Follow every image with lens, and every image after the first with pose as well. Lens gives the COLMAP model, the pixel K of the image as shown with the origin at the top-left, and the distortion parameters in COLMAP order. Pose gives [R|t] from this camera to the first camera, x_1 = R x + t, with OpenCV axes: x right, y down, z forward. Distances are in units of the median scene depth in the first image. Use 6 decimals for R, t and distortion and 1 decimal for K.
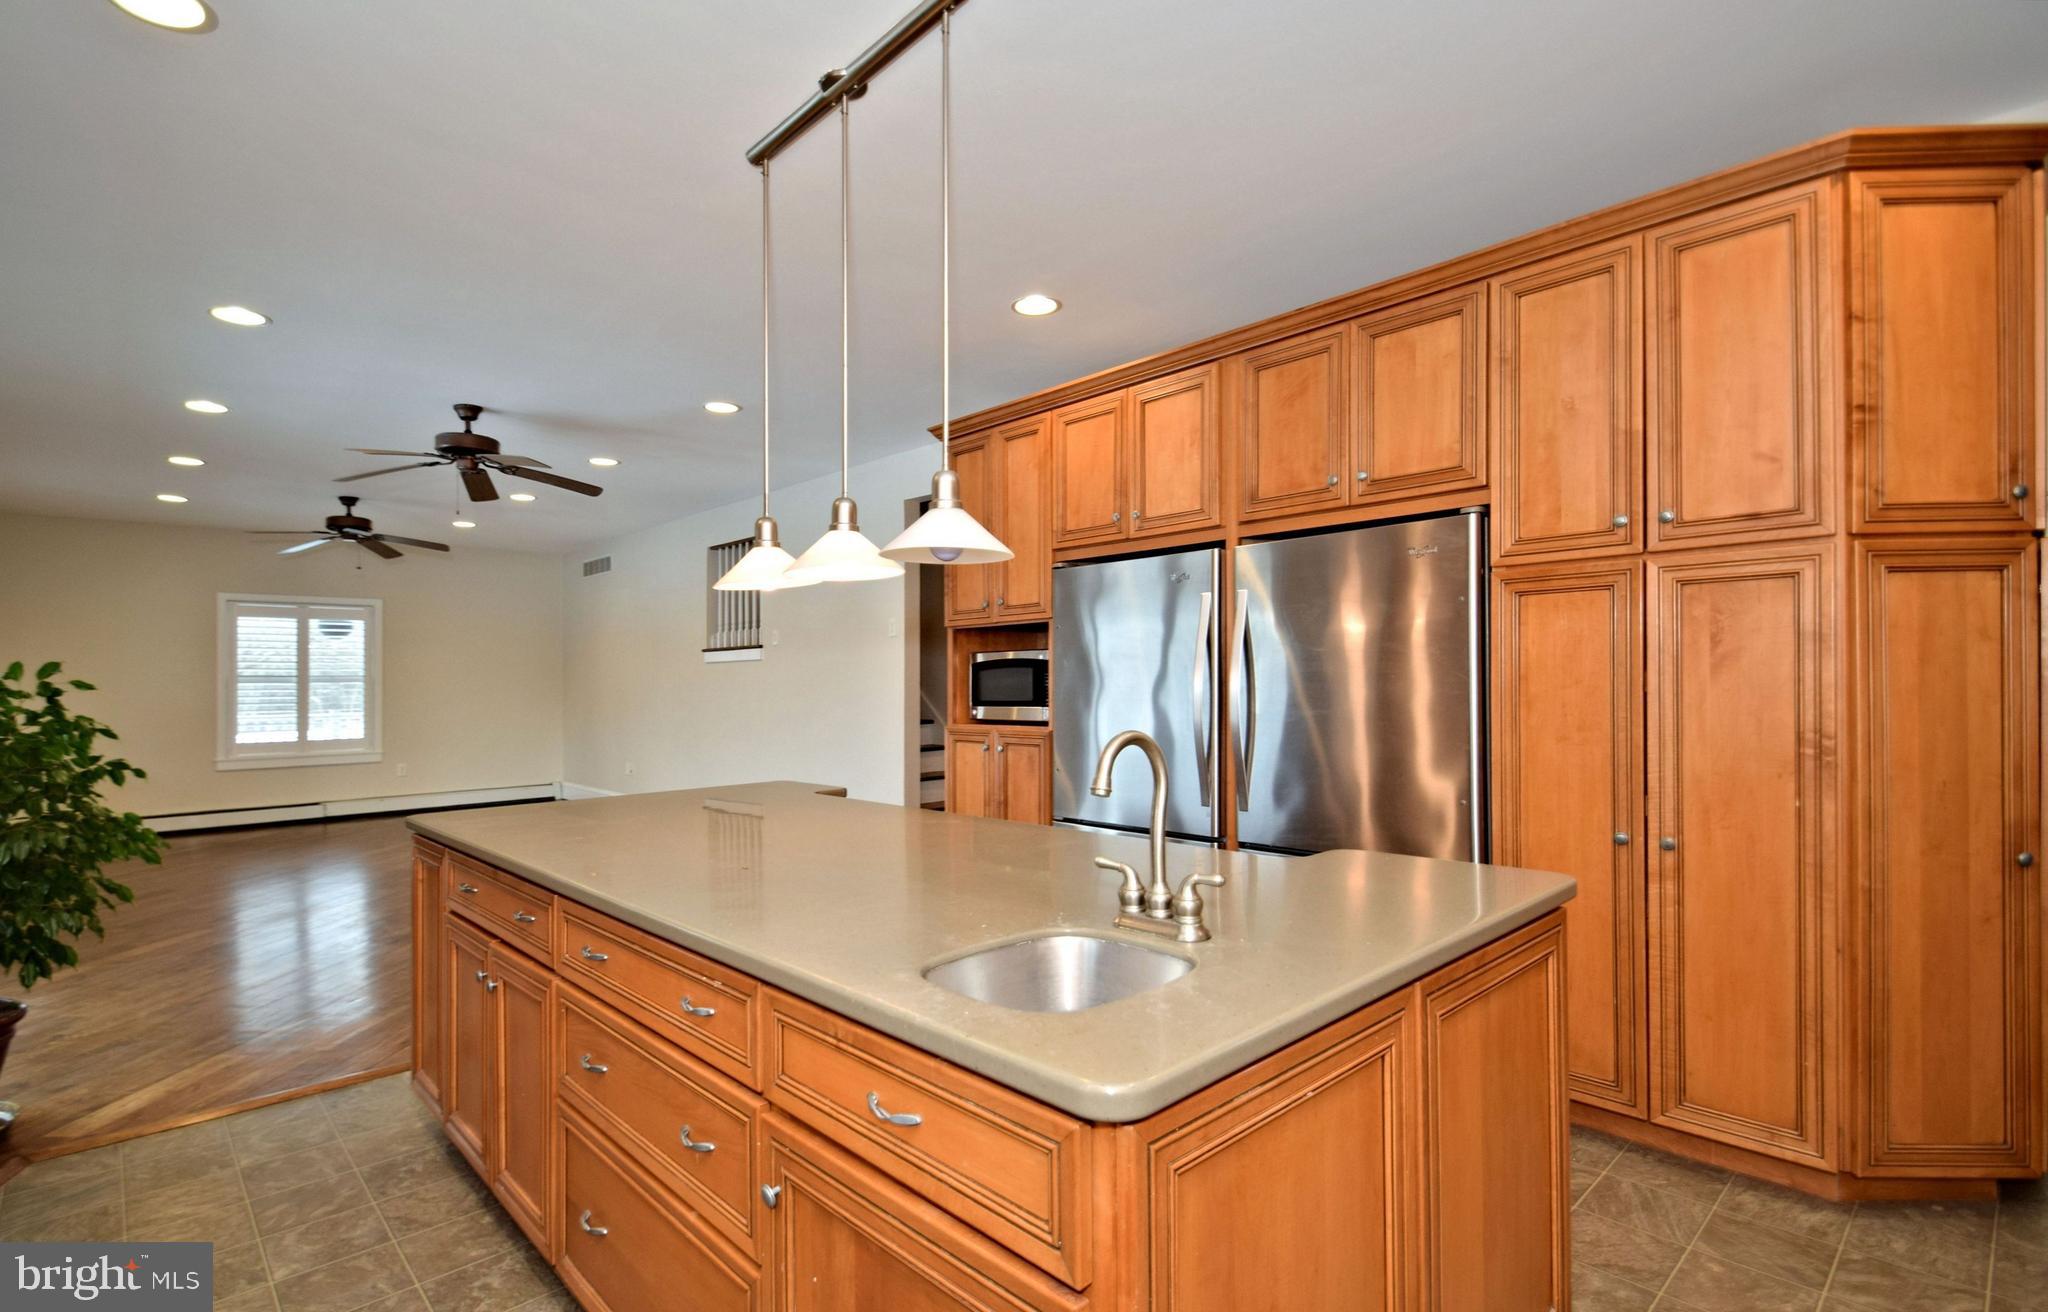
lens RADIAL K [[965.2, 0, 1024.0], [0, 965.2, 656.0], [0, 0, 1]] dist [0.028464, -0.012535]
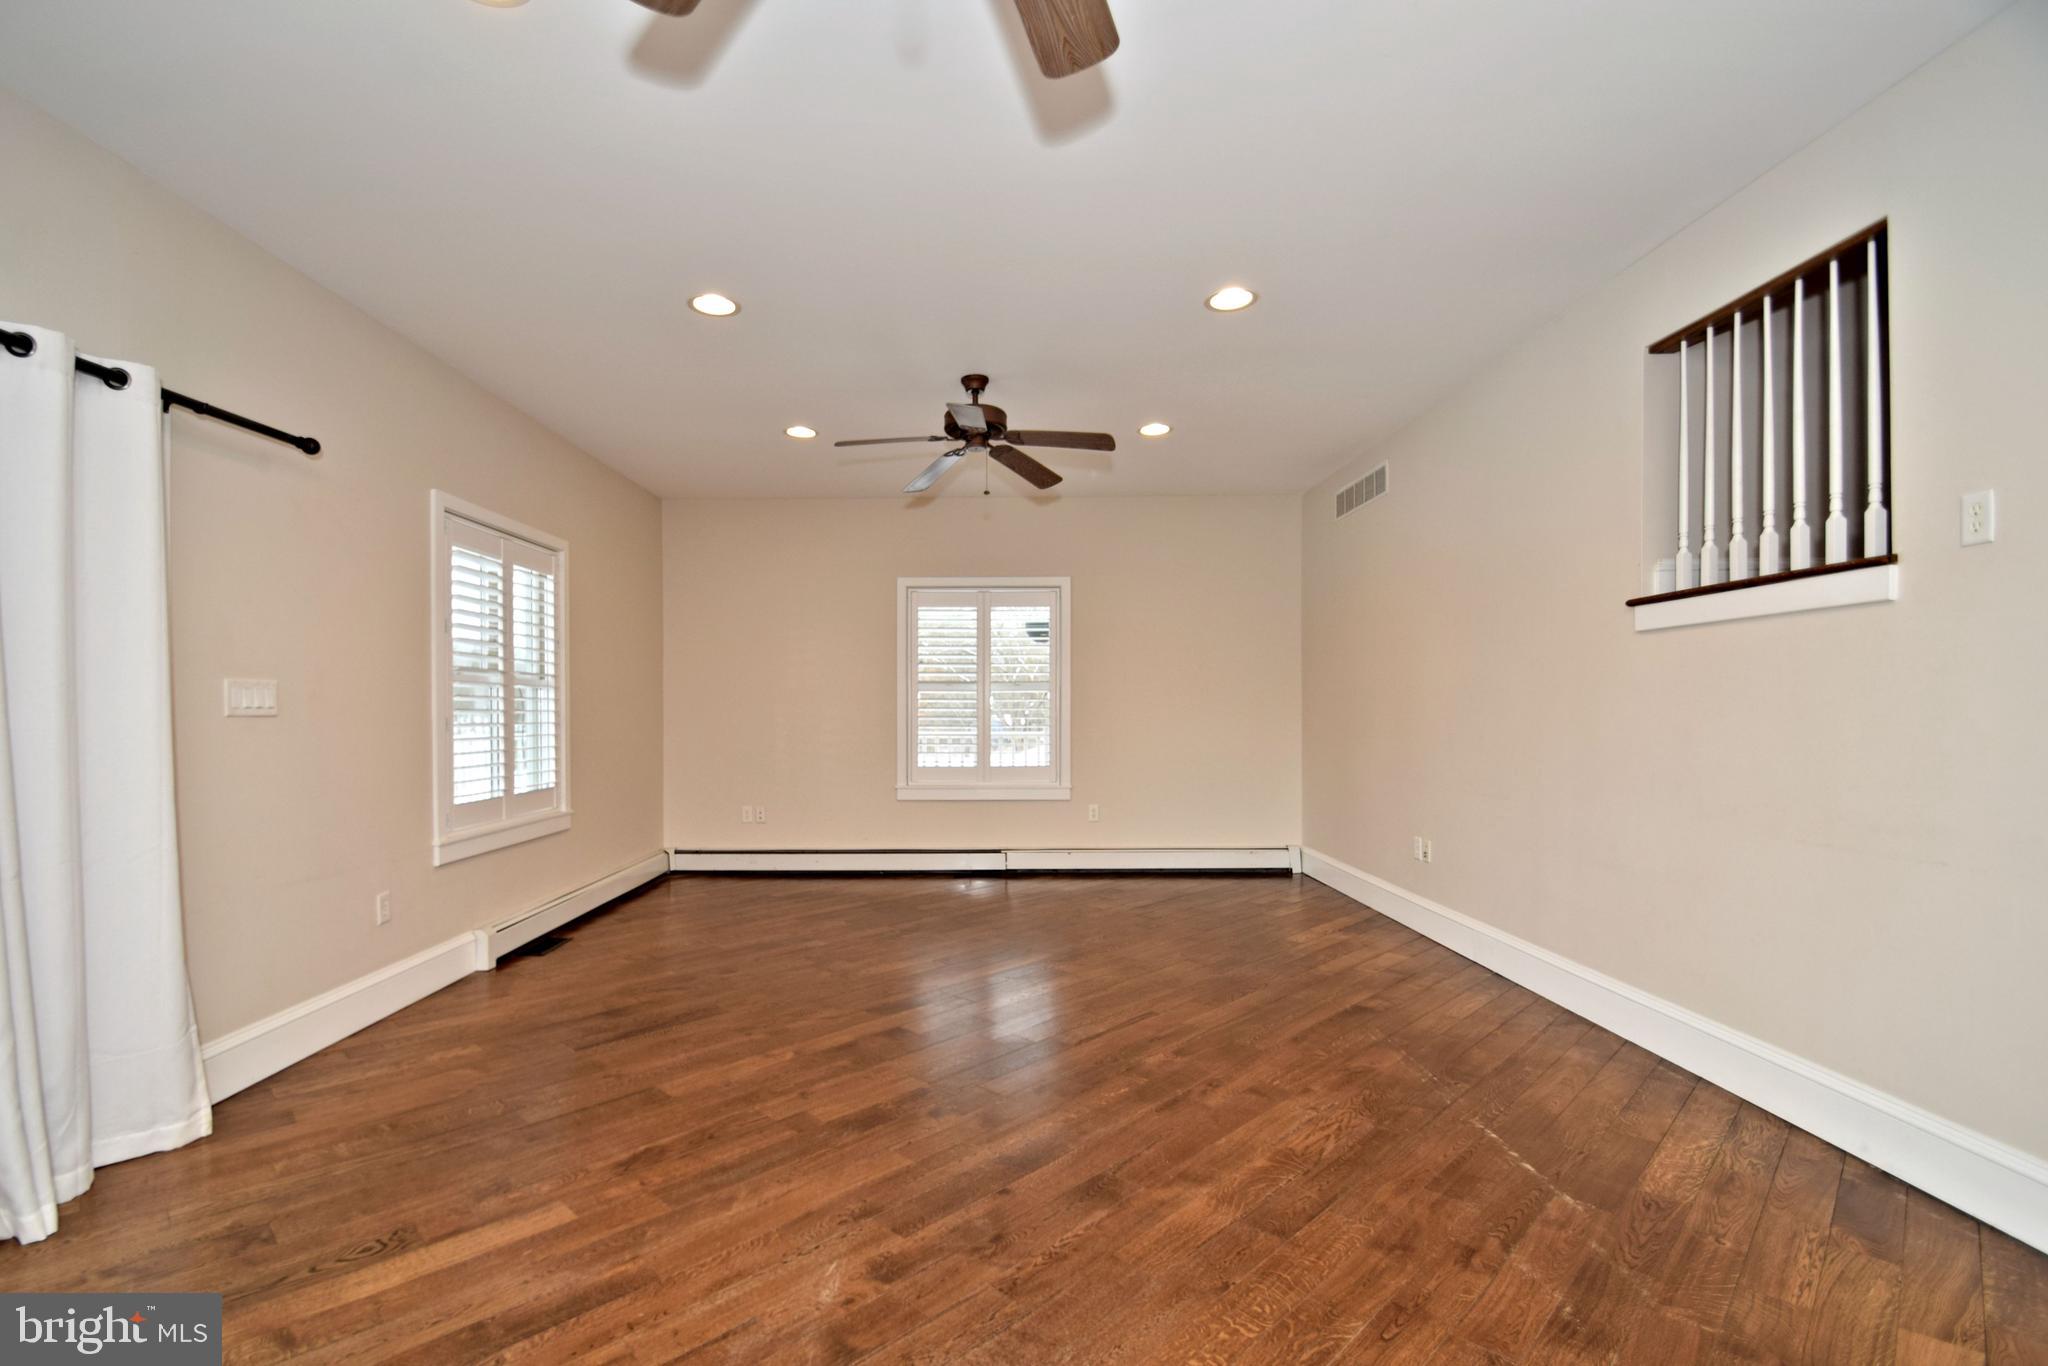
lens RADIAL K [[909.3, 0, 983.5], [0, 909.3, 710.5], [0, 0, 1]] dist [0.023651, -0.024149]
pose [[0.715847, 0.007201, -0.698221, -0.947125], [0.015366, 0.999542, 0.026062, 0.096247], [0.698089, -0.029385, 0.715408, 1.929372]]
